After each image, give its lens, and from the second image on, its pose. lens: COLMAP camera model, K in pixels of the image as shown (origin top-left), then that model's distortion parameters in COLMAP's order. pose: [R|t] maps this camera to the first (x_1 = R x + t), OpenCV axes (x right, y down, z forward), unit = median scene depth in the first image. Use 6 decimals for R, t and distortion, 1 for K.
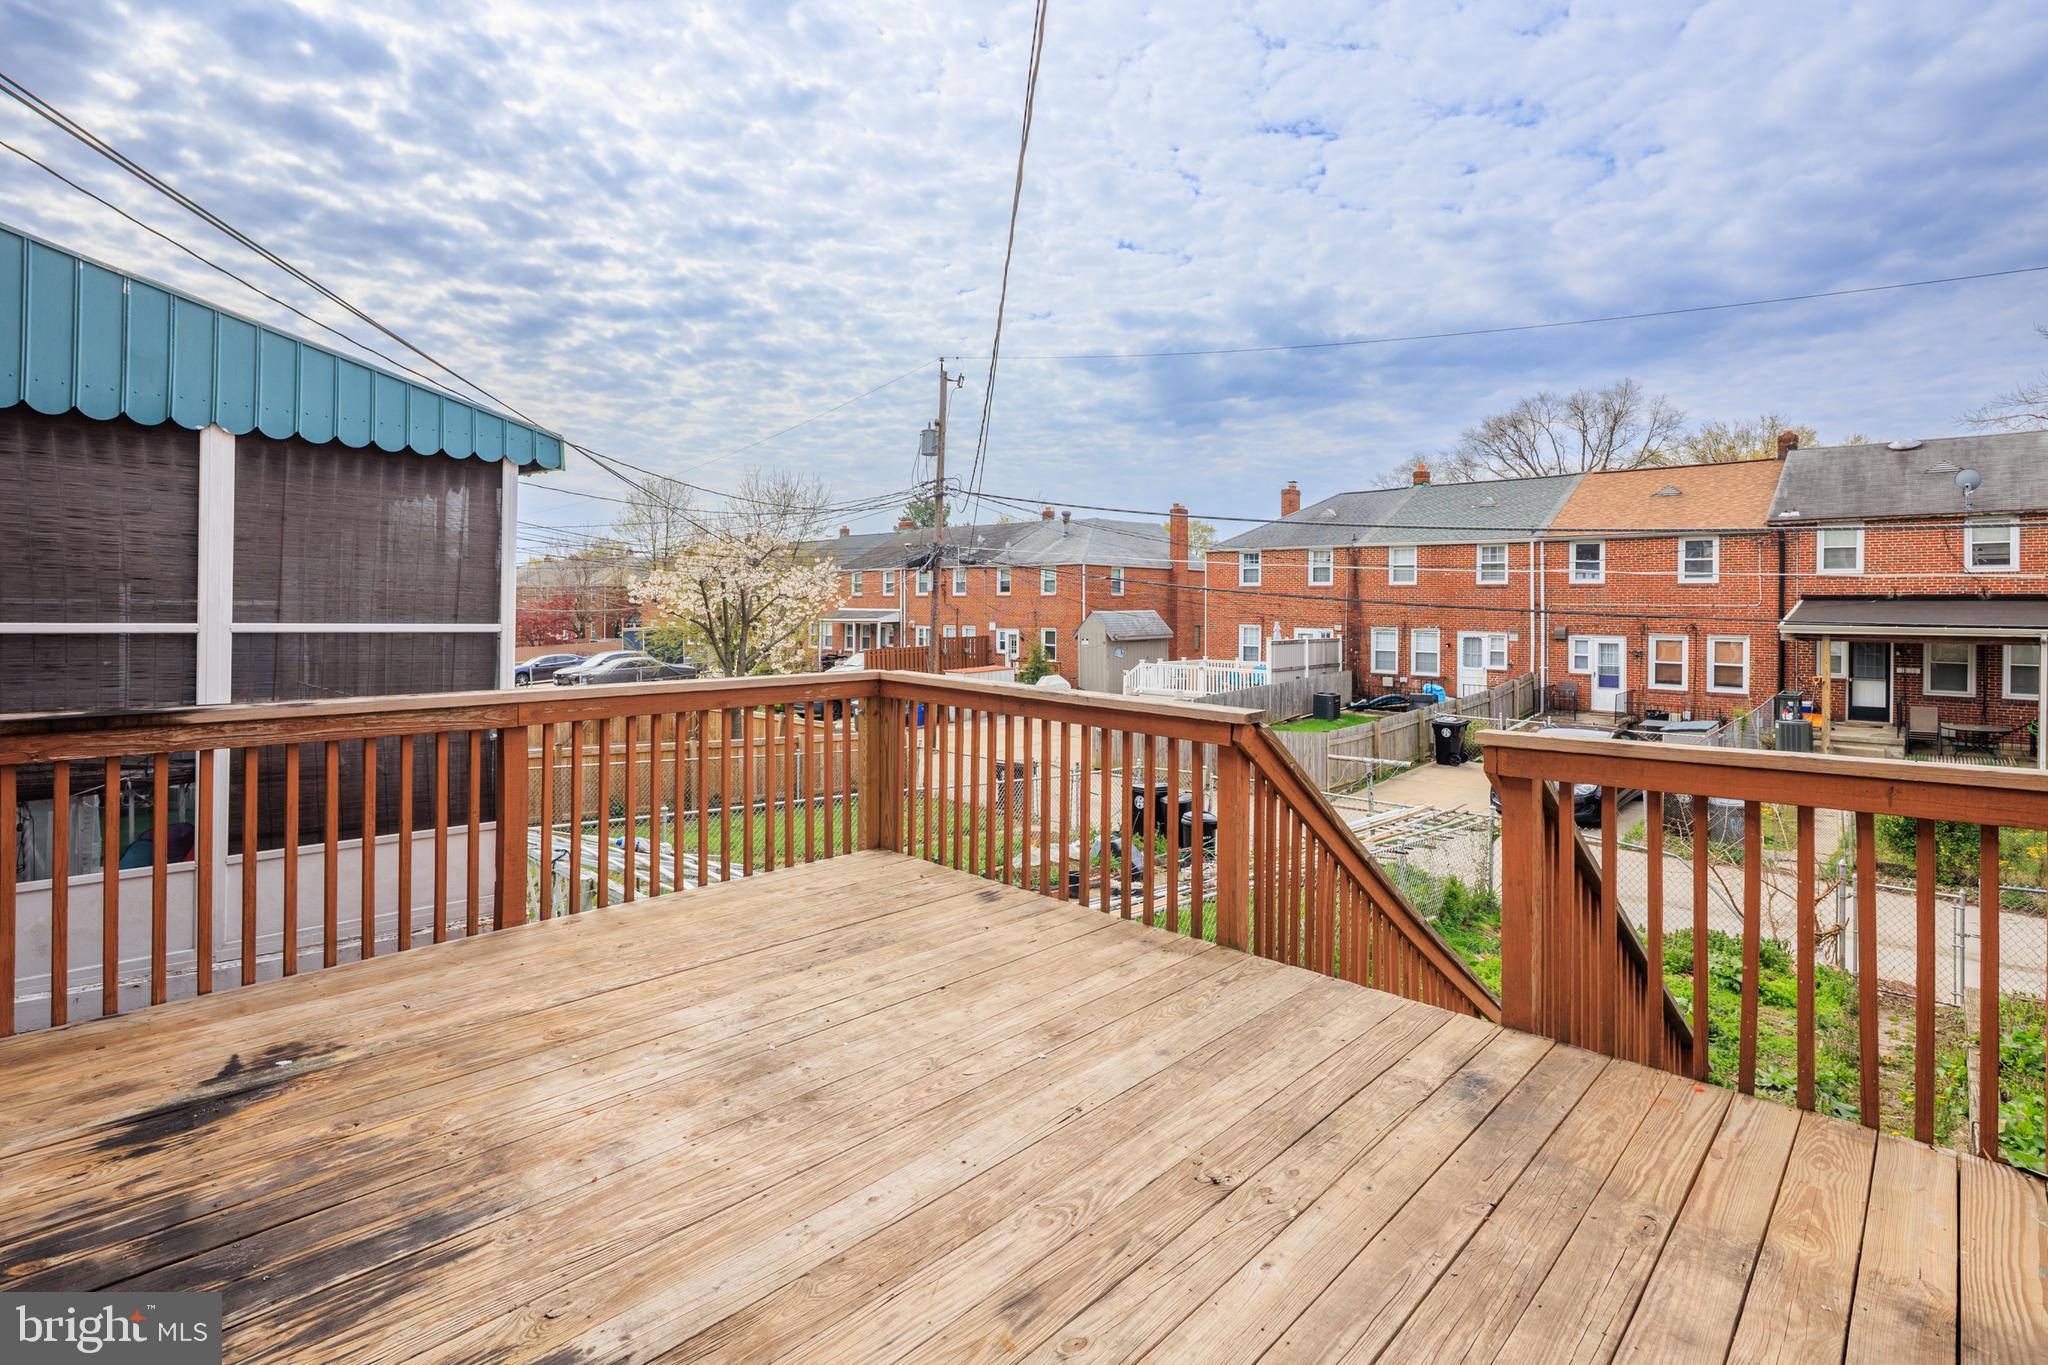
lens RADIAL K [[993.2, 0, 1017.1], [0, 993.2, 602.4], [0, 0, 1]] dist [0.008150, -0.006896]
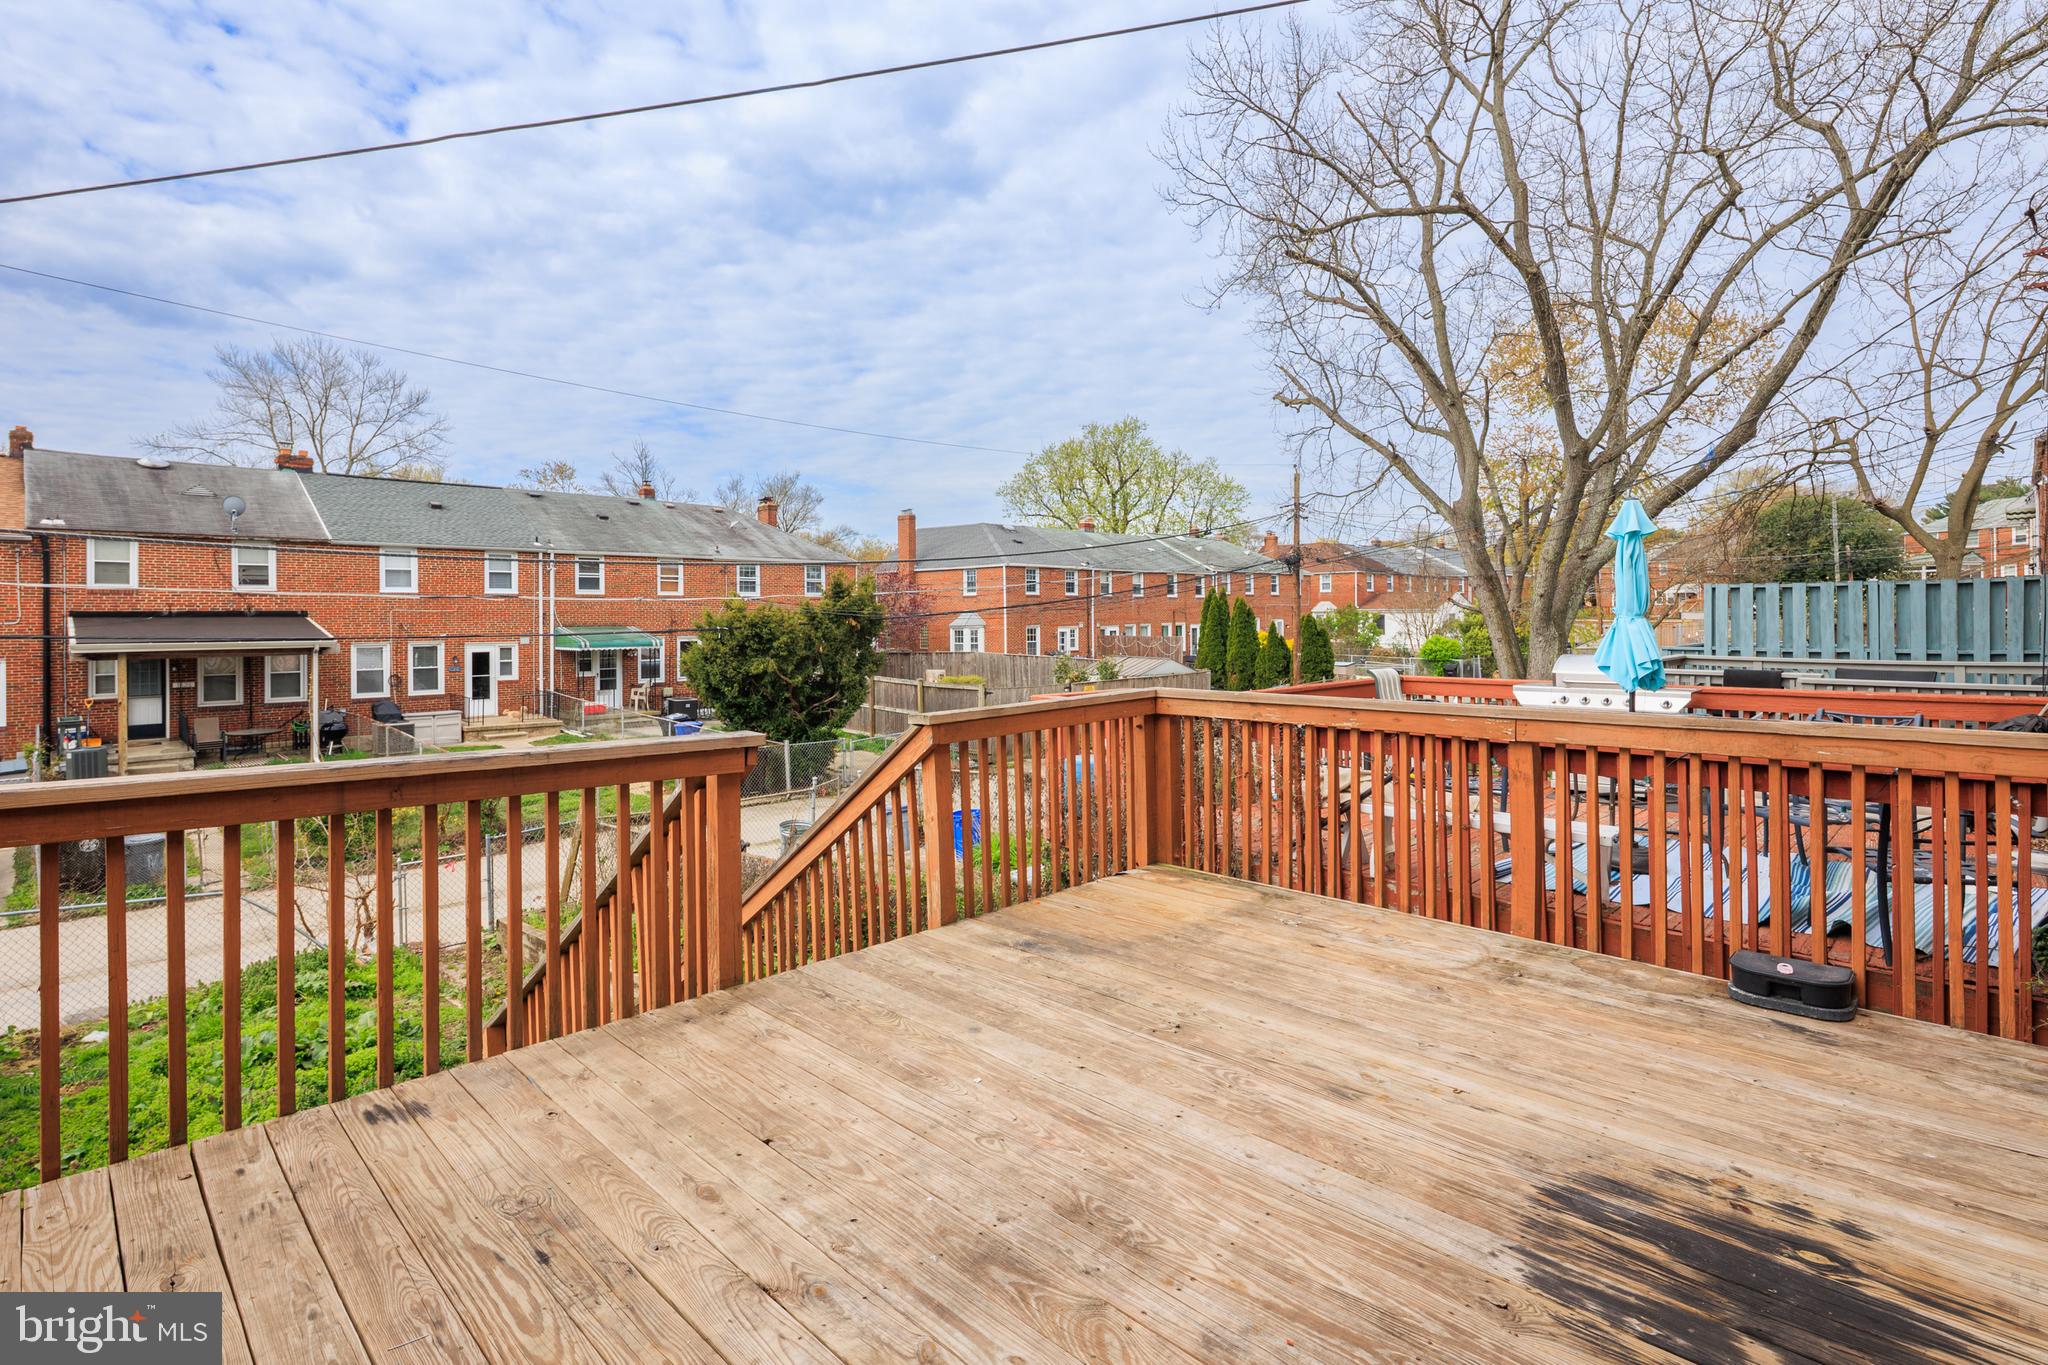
lens RADIAL K [[987.7, 0, 1029.4], [0, 987.7, 611.6], [0, 0, 1]] dist [-0.001239, -0.001035]
pose [[0.021265, 0.000551, 0.999774, -0.780506], [0.006610, 0.999978, -0.000692, -0.006484], [-0.999752, 0.006623, 0.021261, 0.757744]]
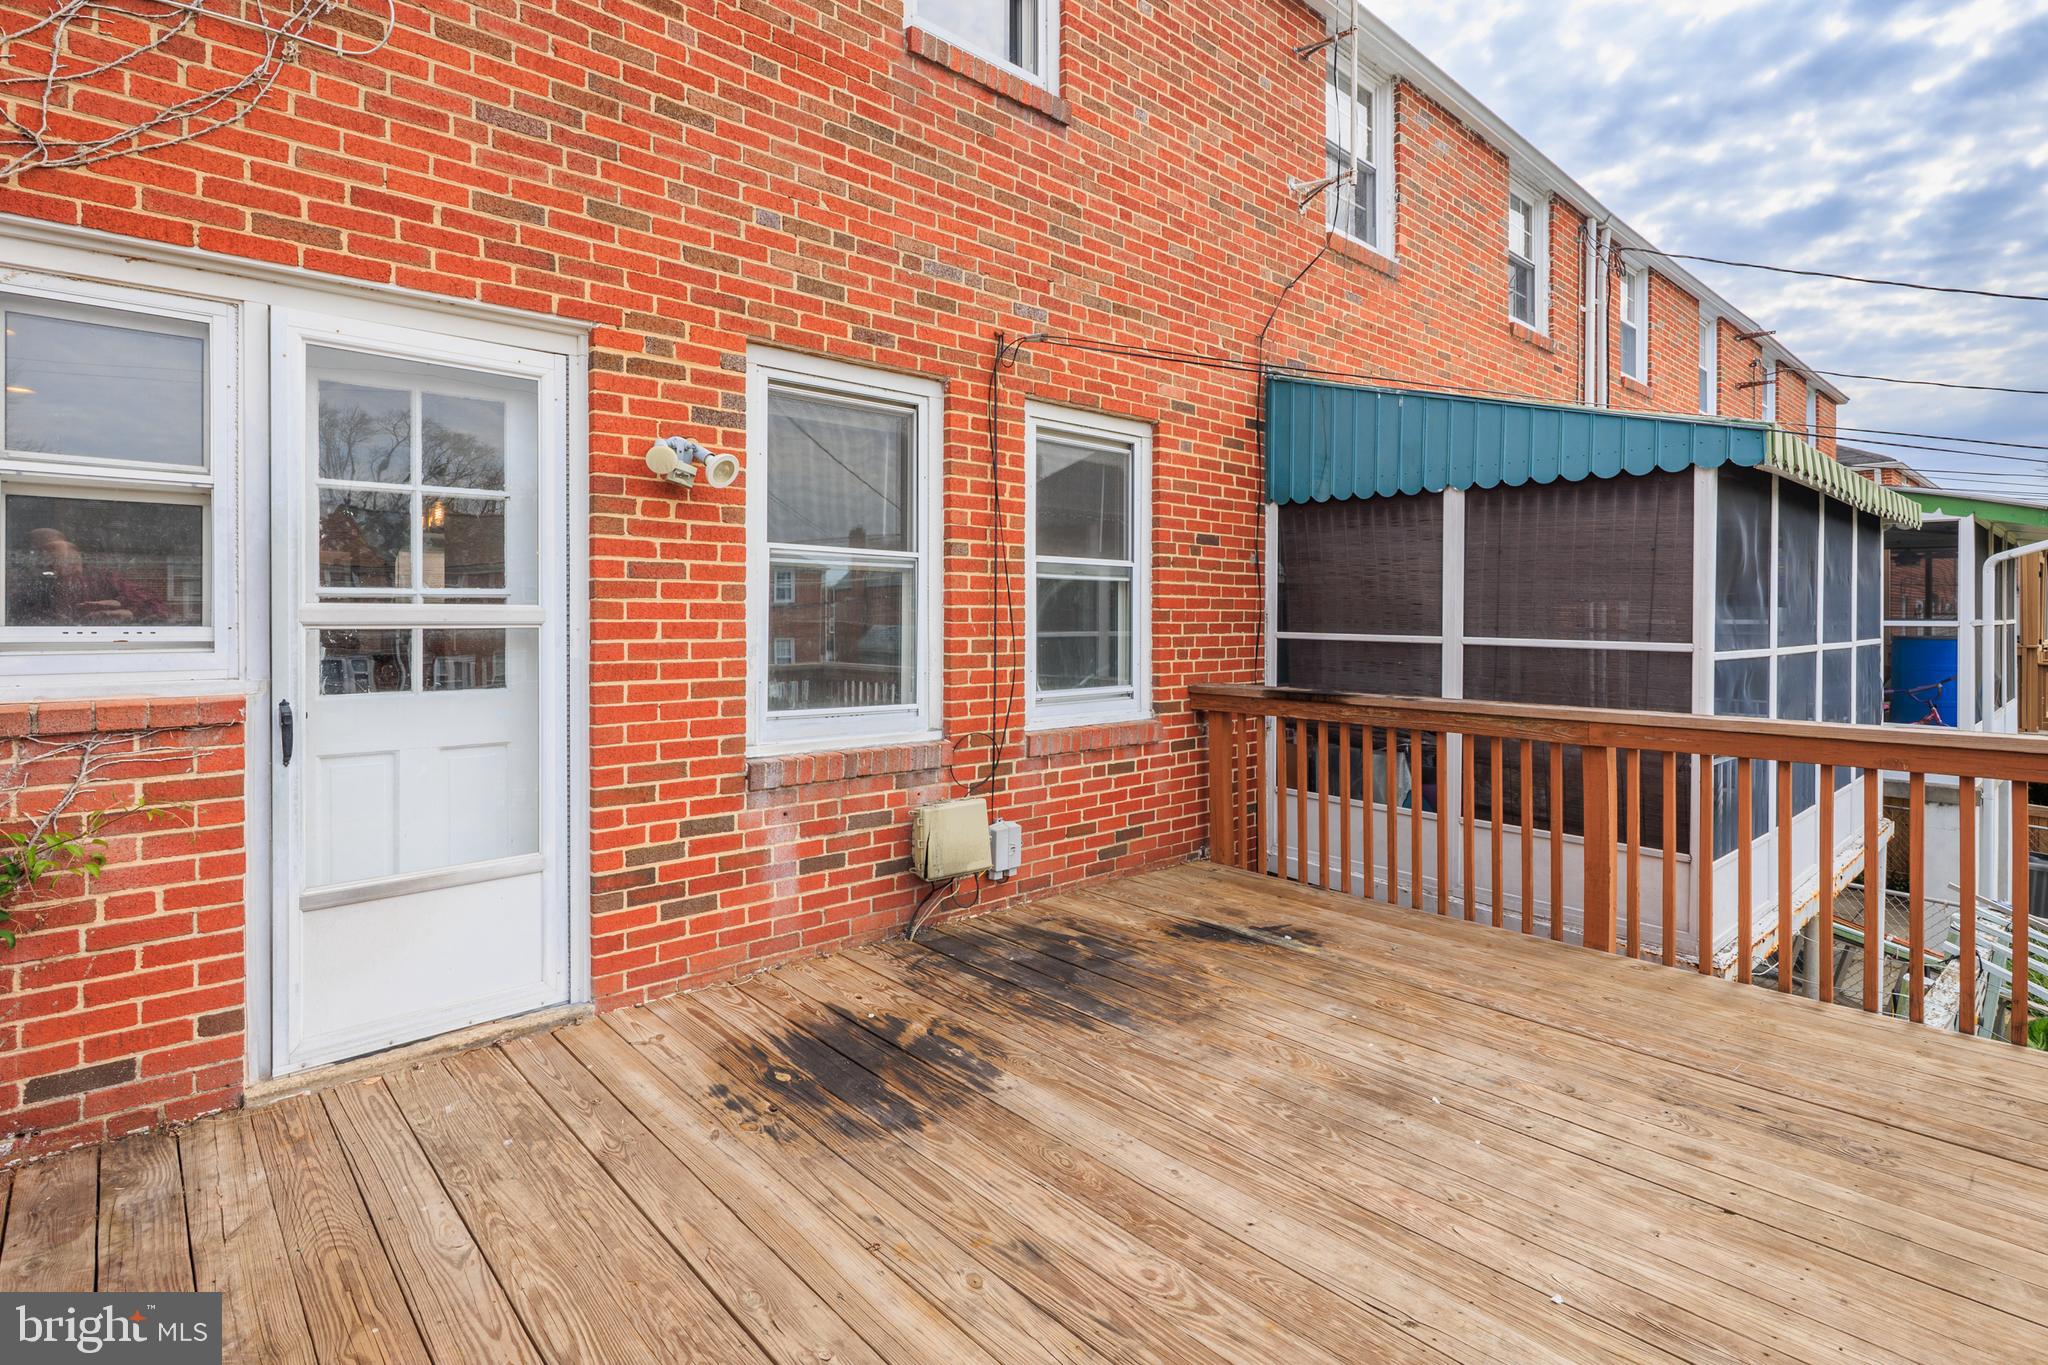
lens RADIAL K [[994.2, 0, 1013.8], [0, 994.2, 633.4], [0, 0, 1]] dist [0.001779, -0.002595]
pose [[-0.082314, 0.006816, -0.996583, 0.580360], [0.001397, 0.999976, 0.006724, 0.007217], [0.996605, -0.000839, -0.082322, 0.569162]]
